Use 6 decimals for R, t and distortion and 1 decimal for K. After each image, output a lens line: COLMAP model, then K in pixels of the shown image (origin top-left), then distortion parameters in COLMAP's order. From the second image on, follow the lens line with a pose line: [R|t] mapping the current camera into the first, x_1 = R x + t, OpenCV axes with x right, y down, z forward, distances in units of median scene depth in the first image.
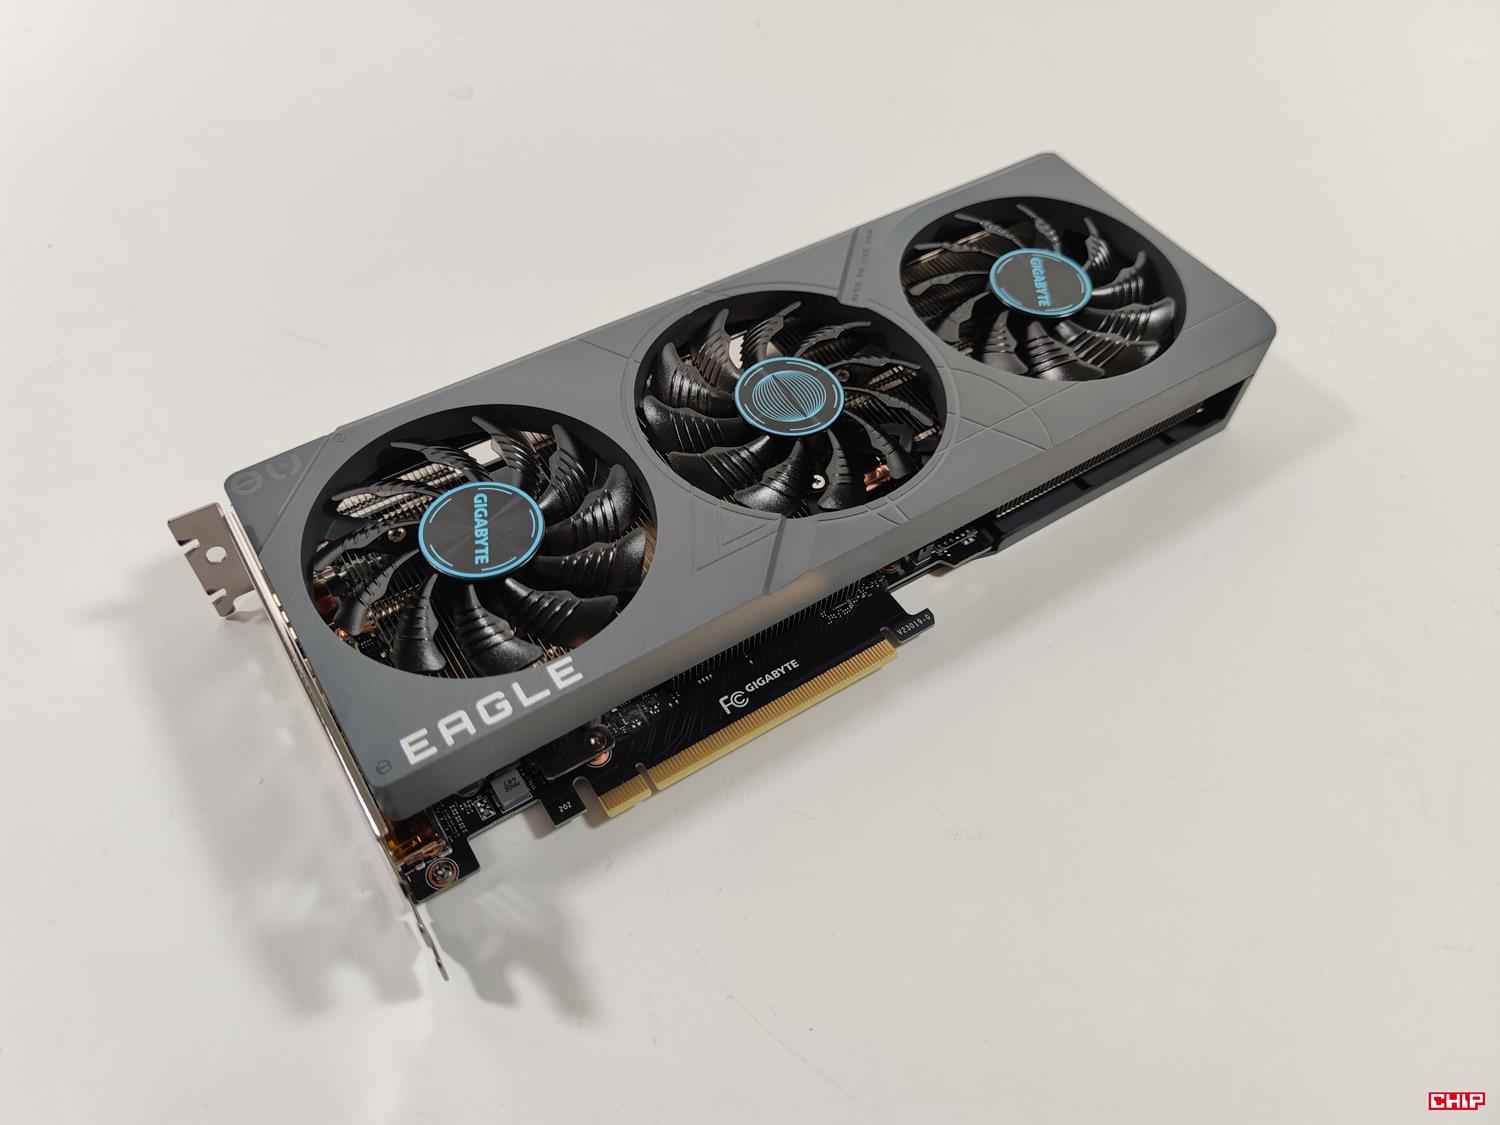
lens RADIAL K [[1119.2, 0, 750.0], [0, 1119.2, 562.5], [0, 0, 1]] dist [0.066549, -0.171882]
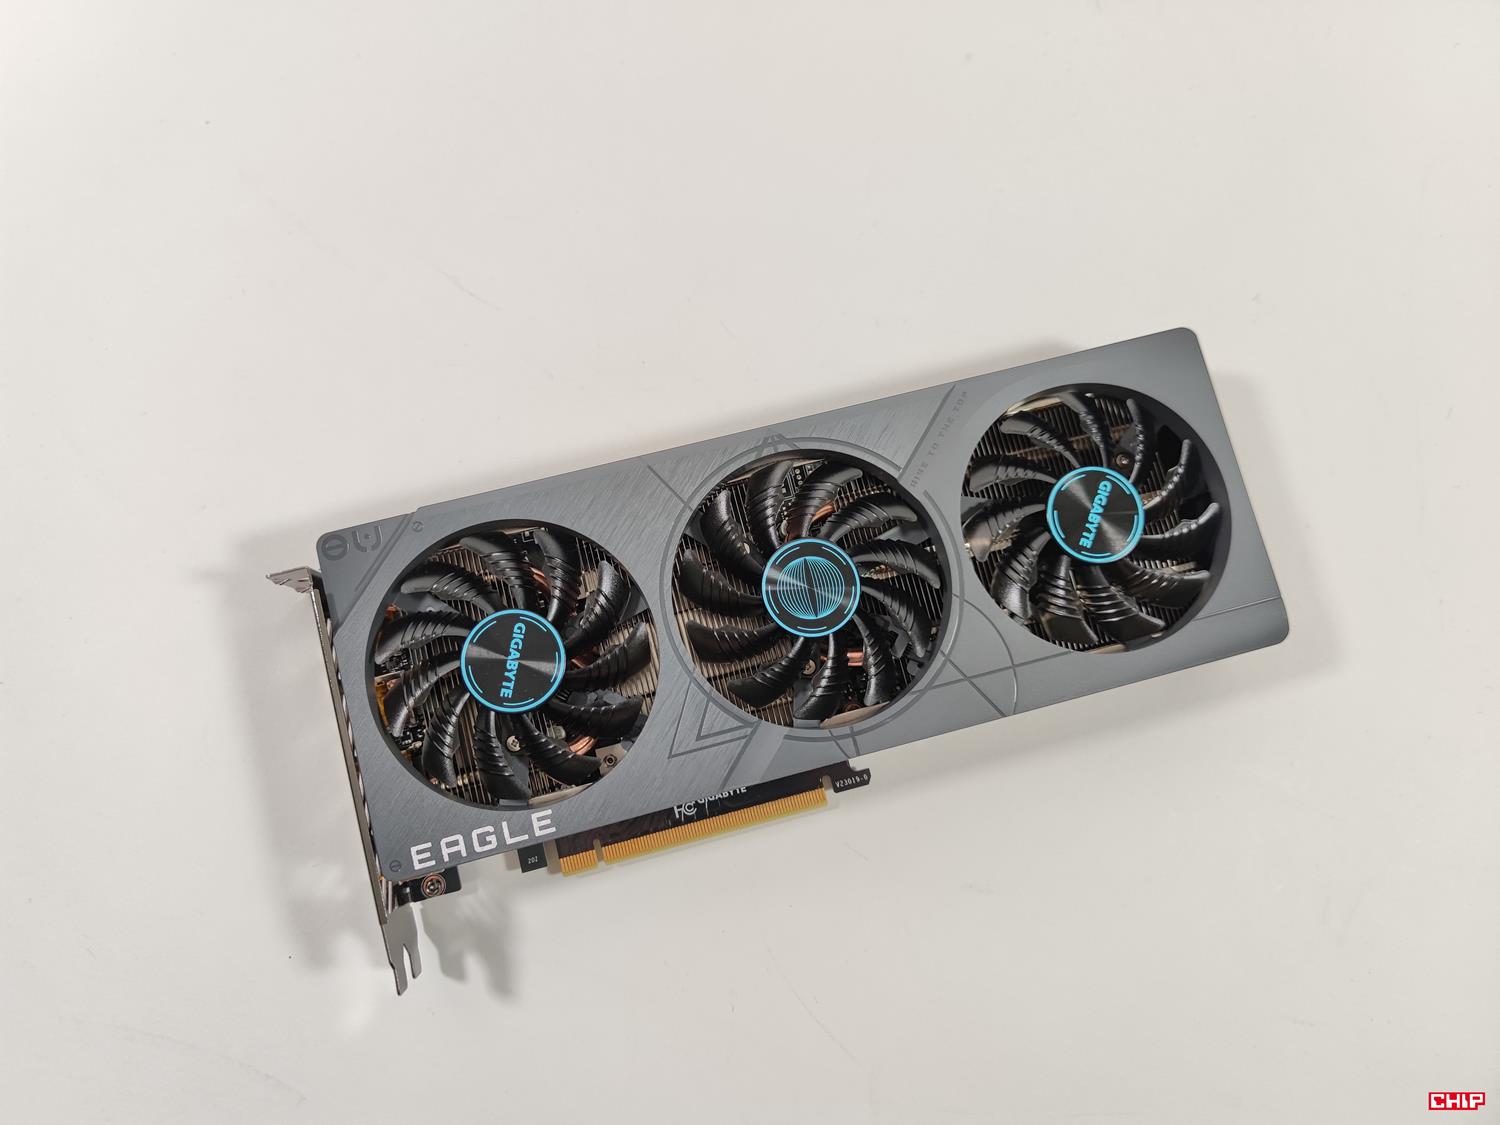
lens RADIAL K [[1119.2, 0, 750.0], [0, 1119.2, 562.5], [0, 0, 1]] dist [0.066549, -0.171882]
pose [[0.948345, 0.317137, -0.008074, -0.023648], [-0.279882, 0.848381, 0.449351, -0.734331], [0.149355, -0.423880, 0.893319, 0.013320]]
